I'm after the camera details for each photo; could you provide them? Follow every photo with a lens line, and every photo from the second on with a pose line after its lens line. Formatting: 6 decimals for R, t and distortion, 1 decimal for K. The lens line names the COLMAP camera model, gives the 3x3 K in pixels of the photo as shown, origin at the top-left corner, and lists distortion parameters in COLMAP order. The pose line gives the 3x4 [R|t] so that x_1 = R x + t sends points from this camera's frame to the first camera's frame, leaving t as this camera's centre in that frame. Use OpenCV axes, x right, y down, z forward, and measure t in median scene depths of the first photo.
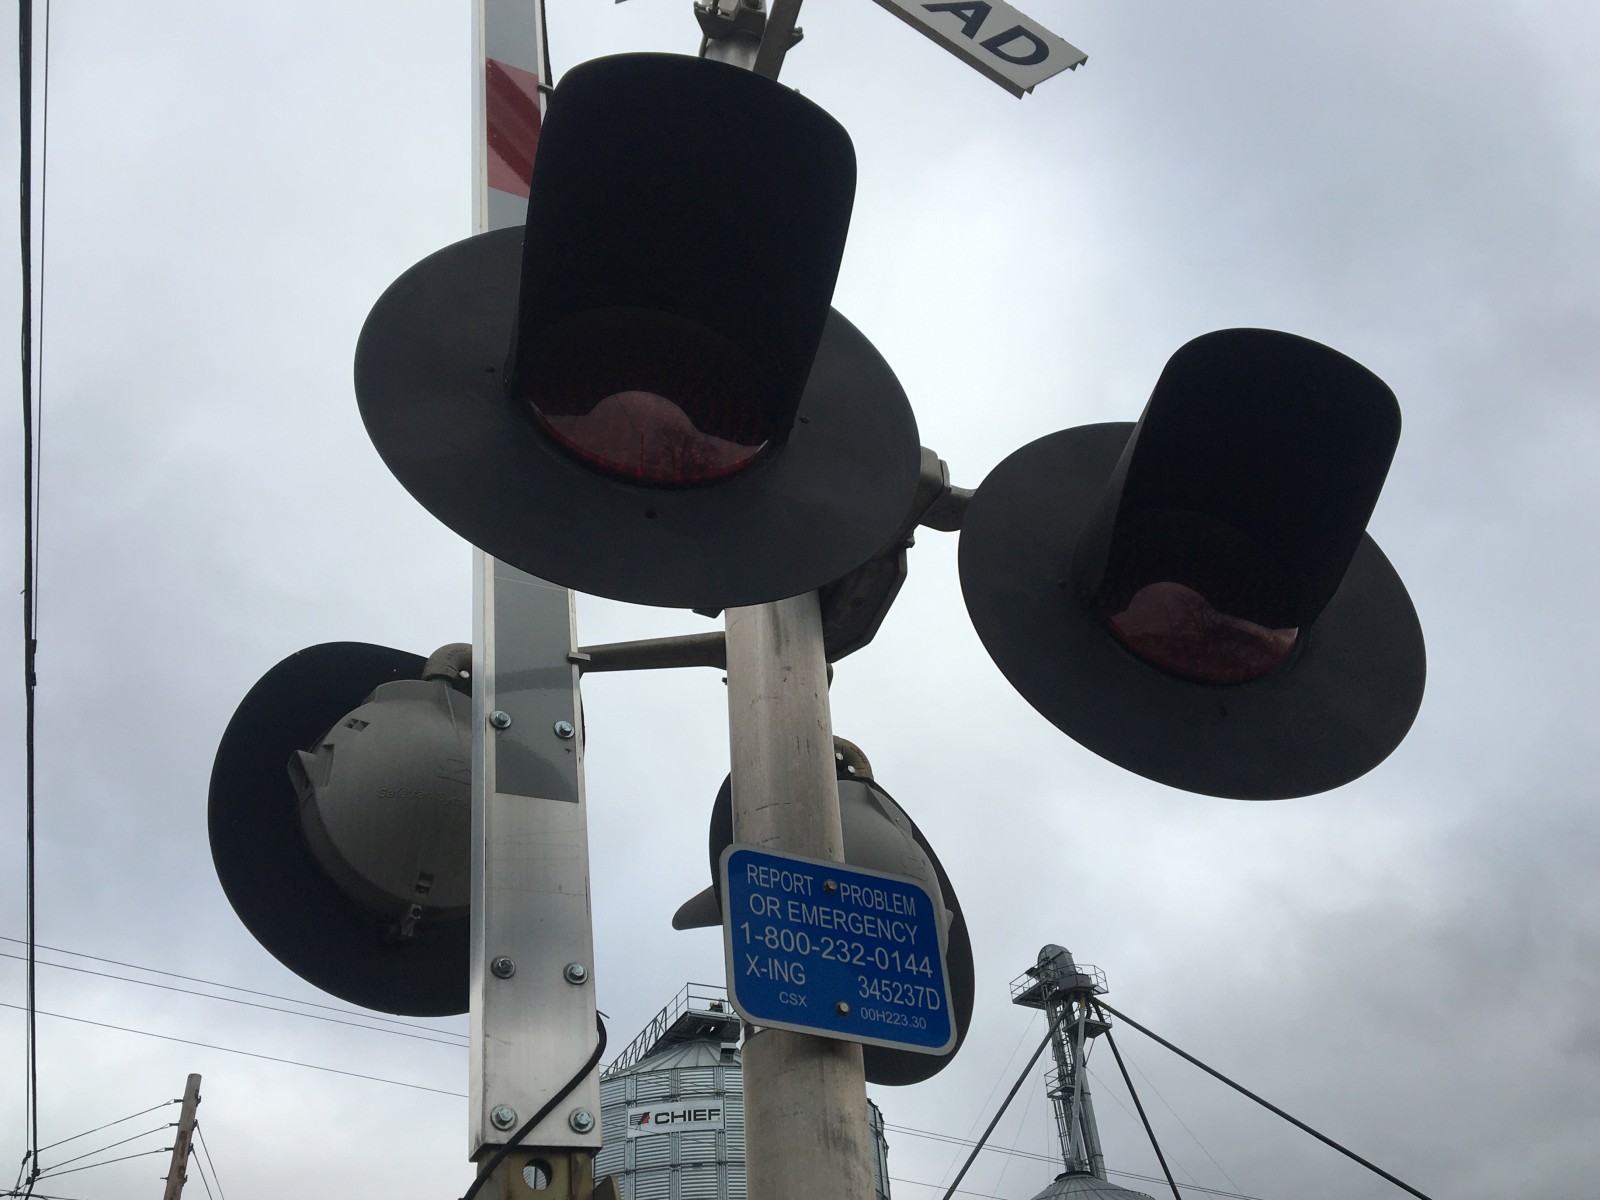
lens RADIAL K [[1489.0, 0, 794.5], [0, 1489.0, 592.8], [0, 0, 1]] dist [0.018918, 0.000000]
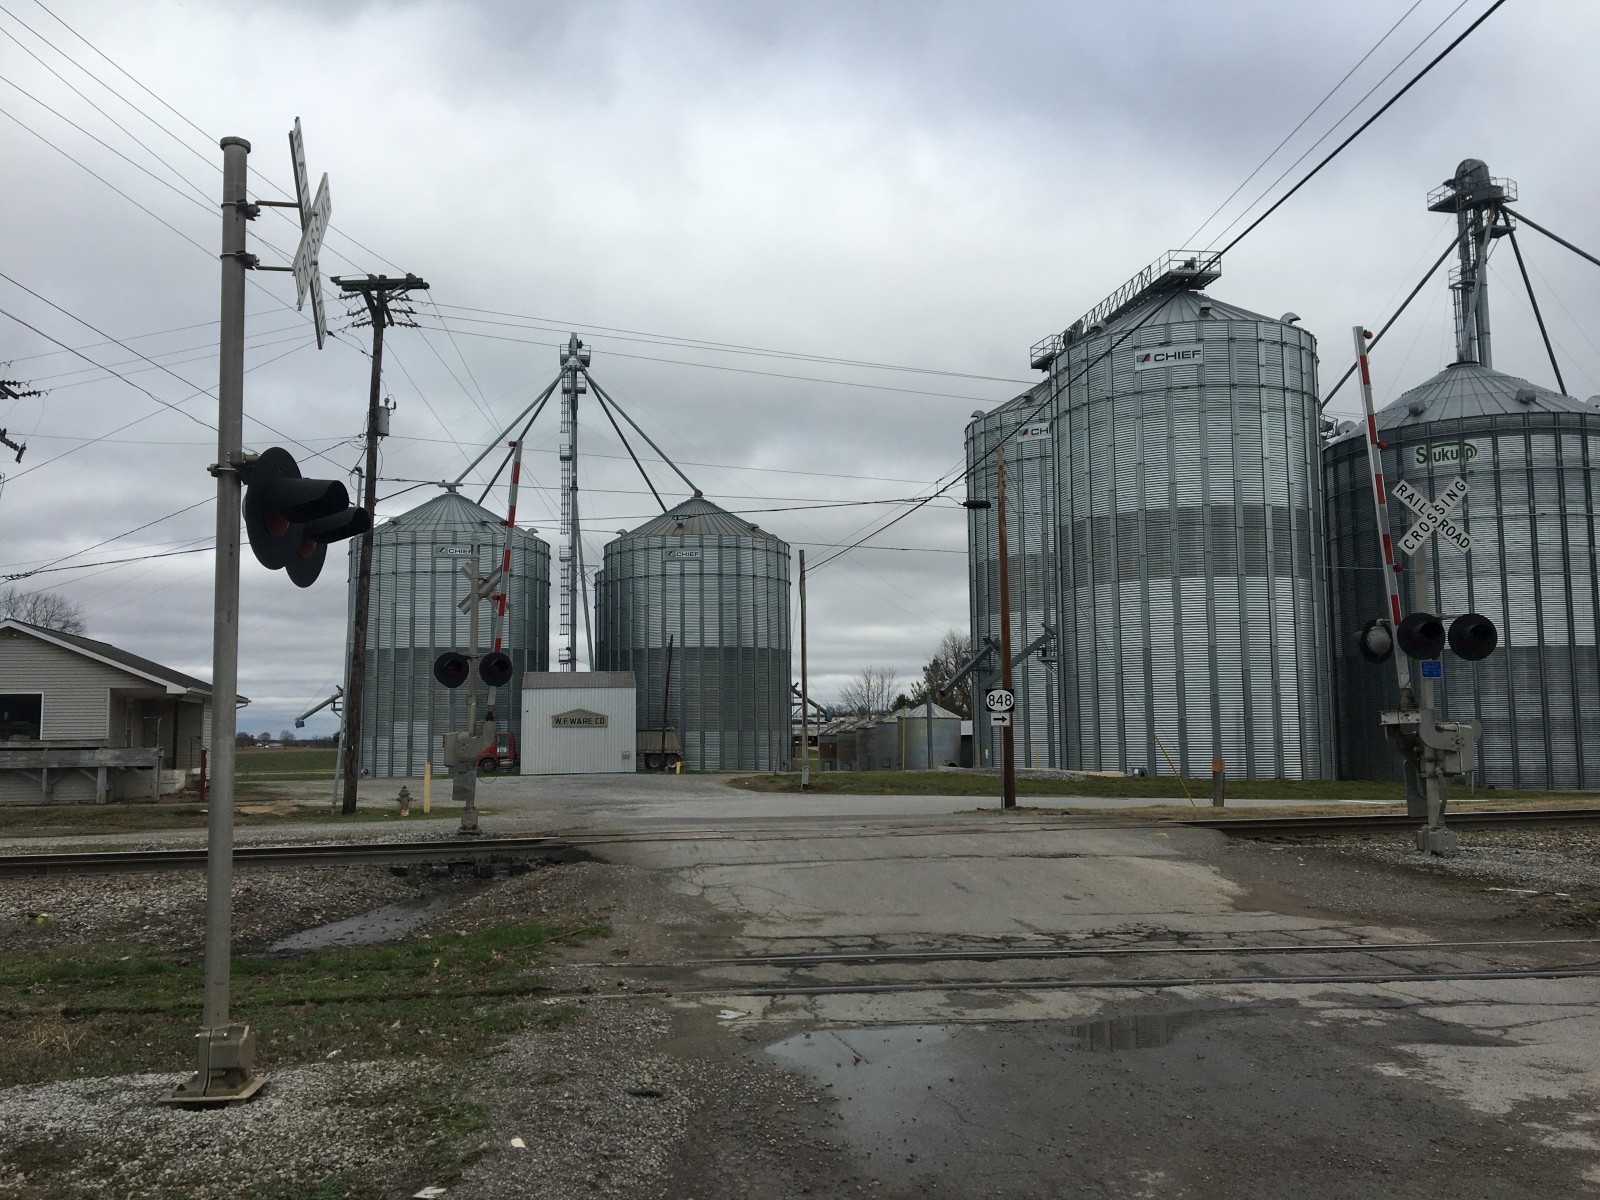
lens RADIAL K [[1351.9, 0, 789.4], [0, 1351.9, 622.1], [0, 0, 1]] dist [0.094762, -0.145892]
pose [[0.962209, 0.025833, -0.271084, -0.066152], [0.135631, 0.817761, 0.559349, -0.232944], [0.236131, -0.574979, 0.783353, -0.288695]]
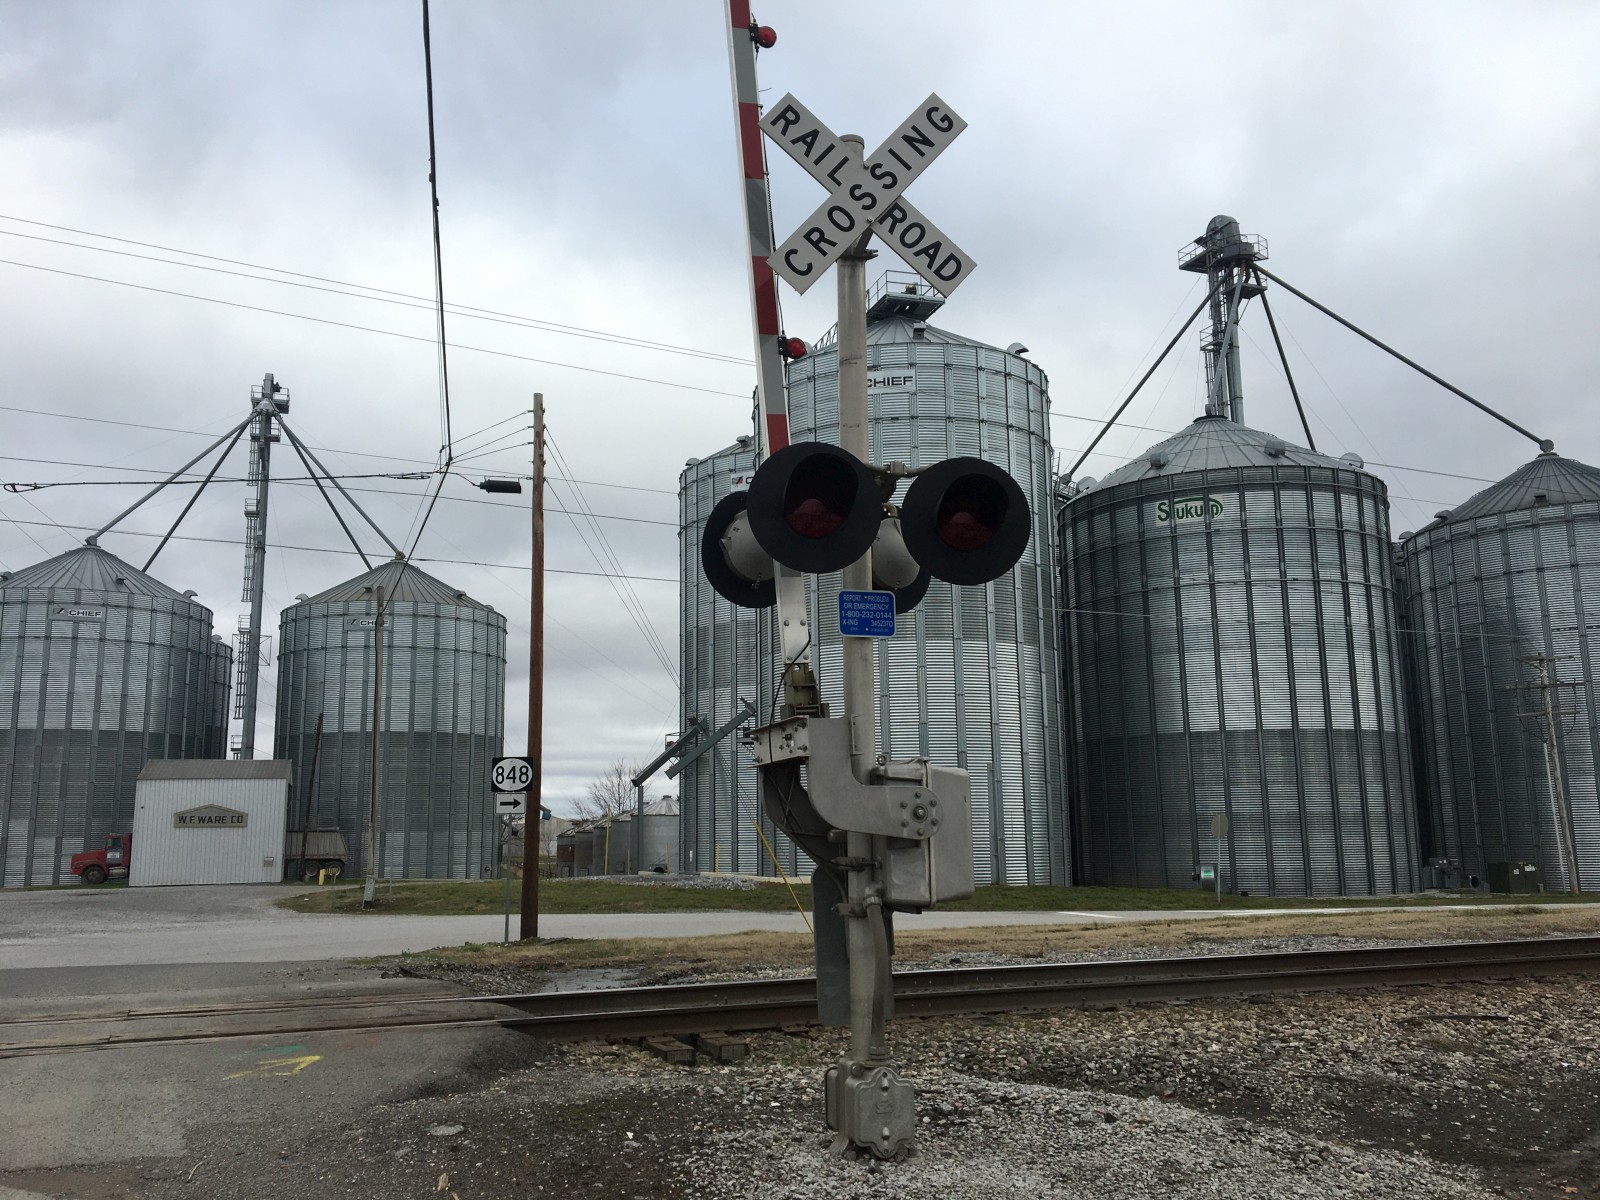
lens RADIAL K [[1351.9, 0, 784.9], [0, 1351.9, 613.1], [0, 0, 1]] dist [0.094762, -0.145892]
pose [[0.989250, 0.023819, -0.144281, 0.012460], [0.052765, 0.862037, 0.504092, -0.059698], [0.136383, -0.506286, 0.851513, -0.079783]]
